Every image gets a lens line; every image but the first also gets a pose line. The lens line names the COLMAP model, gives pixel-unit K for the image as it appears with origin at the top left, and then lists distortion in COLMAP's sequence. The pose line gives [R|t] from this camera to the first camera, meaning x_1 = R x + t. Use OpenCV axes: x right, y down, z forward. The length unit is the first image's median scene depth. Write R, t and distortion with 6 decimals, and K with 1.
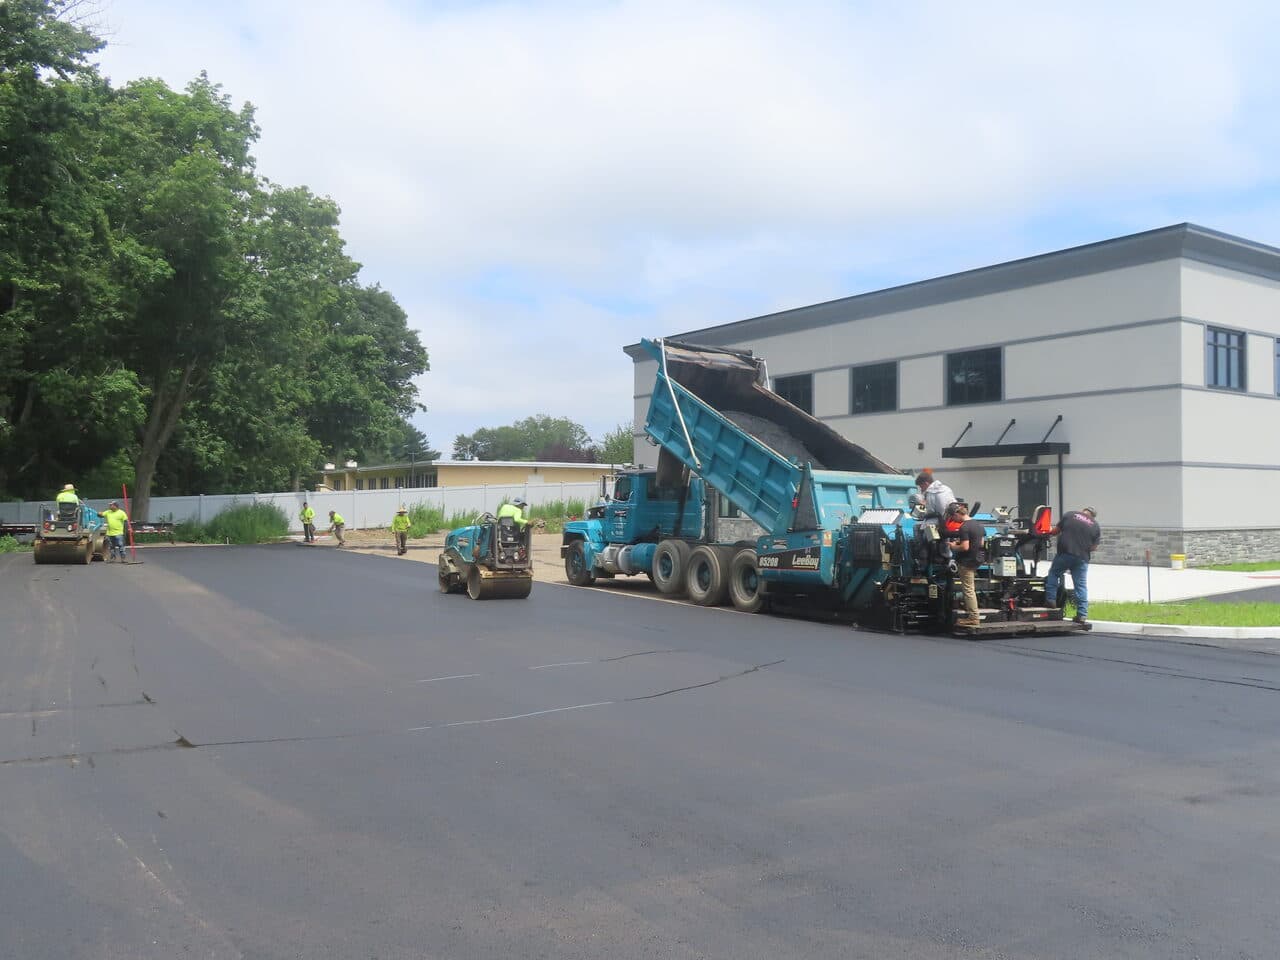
lens RADIAL K [[1115.9, 0, 640.0], [0, 1115.9, 480.0], [0, 0, 1]] dist [-0.017197, -0.006612]
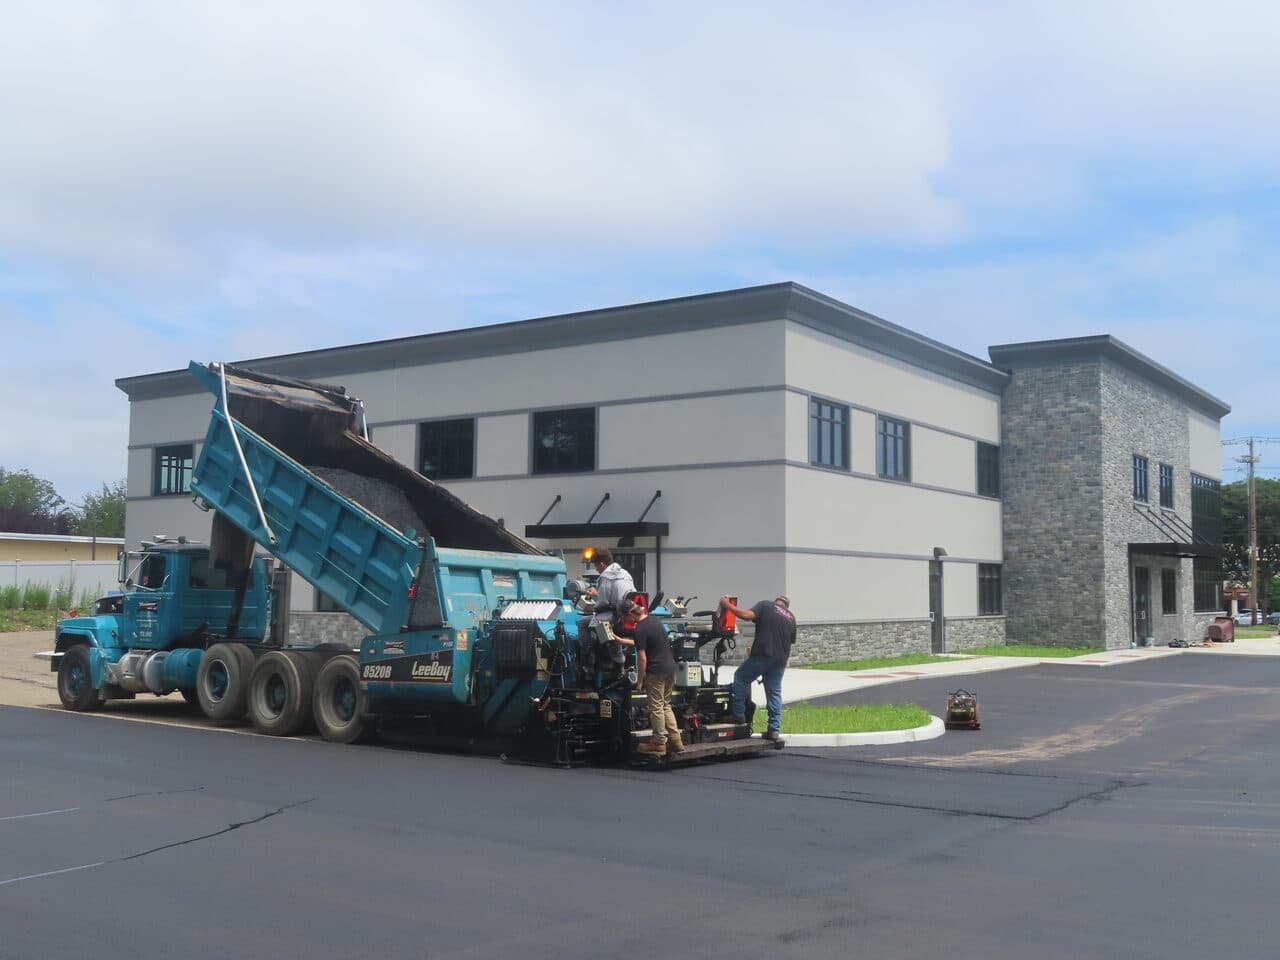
lens RADIAL K [[1339.7, 0, 637.9], [0, 1339.7, 461.1], [0, 0, 1]] dist [0.018787, -0.000817]
pose [[0.922055, 0.042032, 0.384770, -0.063469], [-0.012366, 0.996778, -0.079254, 0.002351], [-0.386861, 0.068318, 0.919604, 0.097592]]
